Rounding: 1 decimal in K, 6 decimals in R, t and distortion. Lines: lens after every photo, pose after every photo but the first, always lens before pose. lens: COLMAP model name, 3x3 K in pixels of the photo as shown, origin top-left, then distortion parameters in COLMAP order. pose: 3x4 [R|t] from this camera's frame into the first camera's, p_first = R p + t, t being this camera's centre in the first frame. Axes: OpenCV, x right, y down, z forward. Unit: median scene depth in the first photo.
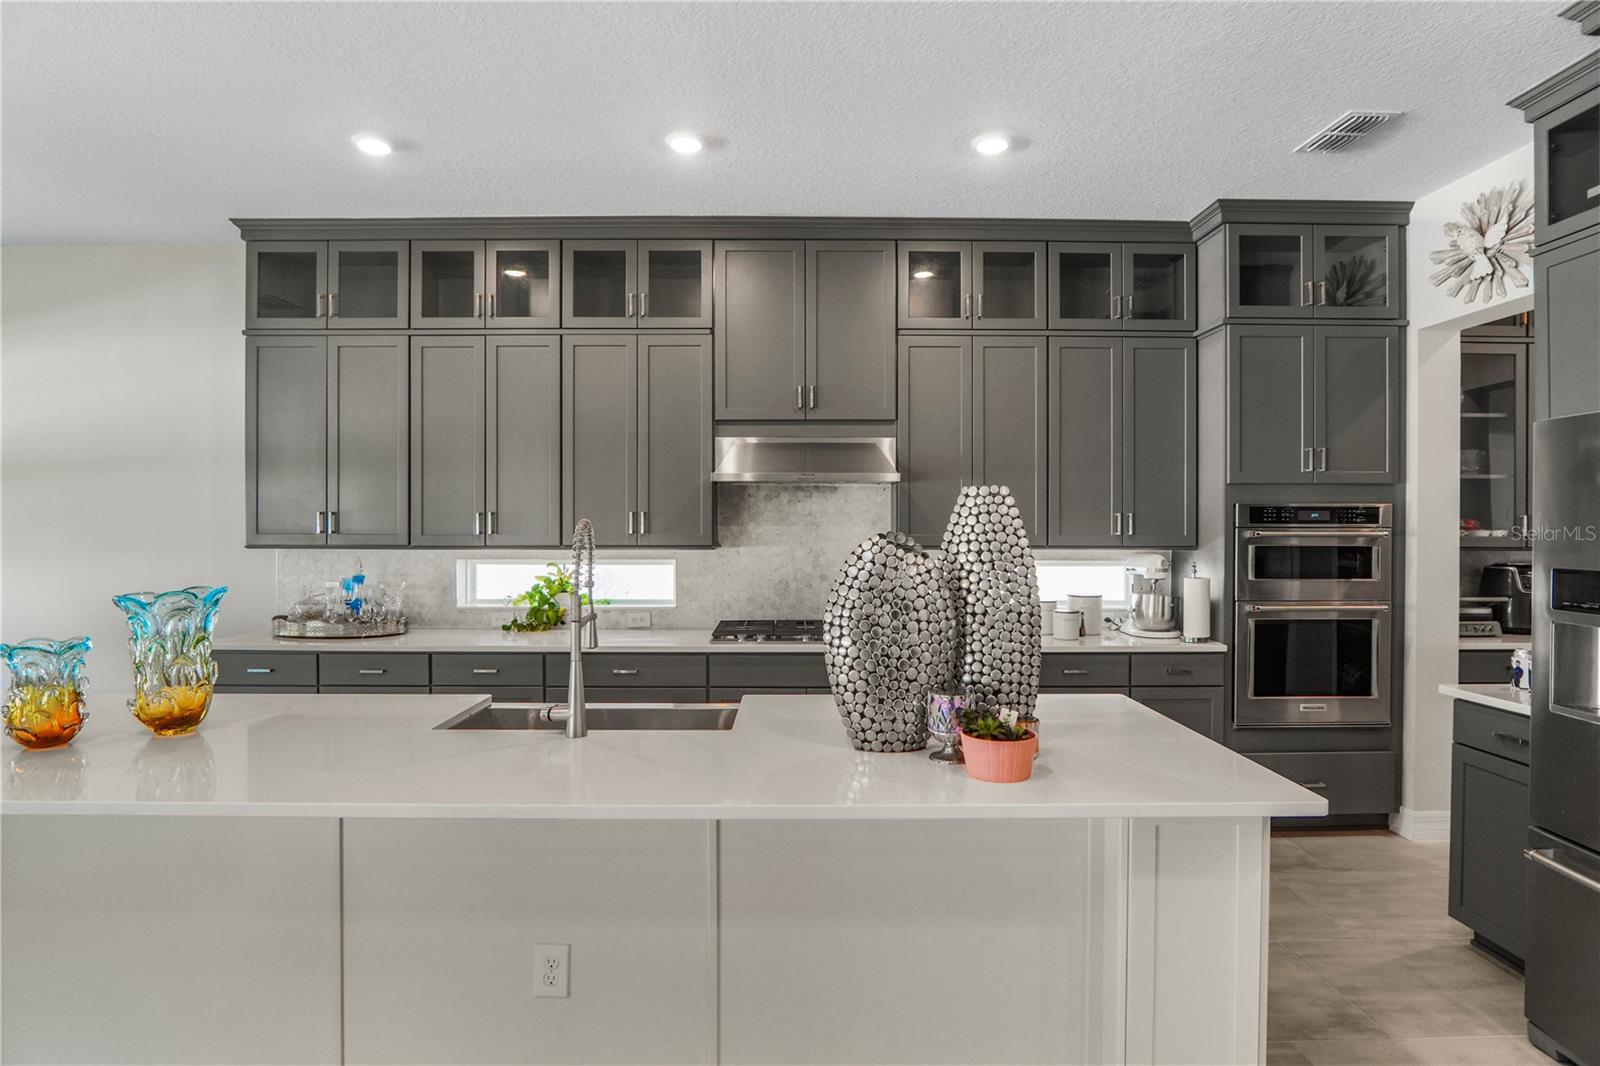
lens RADIAL K [[847.8, 0, 799.0], [0, 847.8, 534.2], [0, 0, 1]] dist [-0.025114, 0.001432]
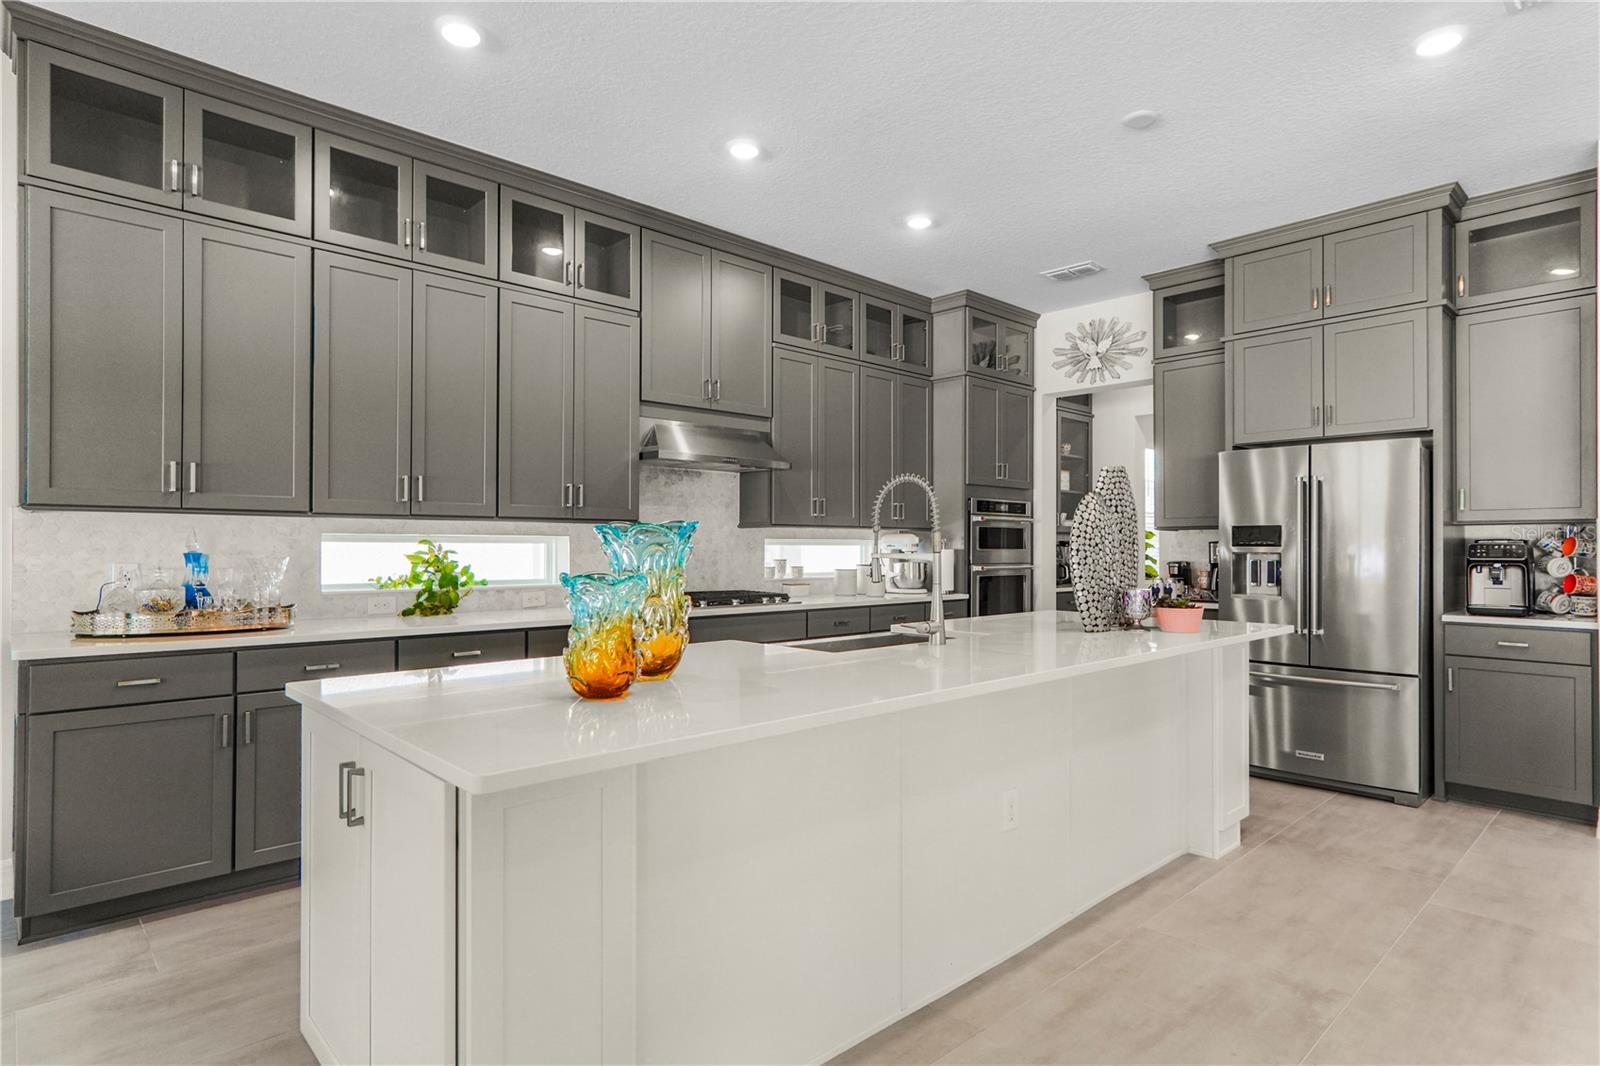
lens RADIAL K [[847.8, 0, 762.9], [0, 847.8, 546.8], [0, 0, 1]] dist [-0.025114, 0.001432]
pose [[0.751163, 0.002667, 0.660112, -0.711098], [0.003212, 0.999965, -0.007696, 0.057456], [-0.660109, 0.007901, 0.751128, 0.128749]]
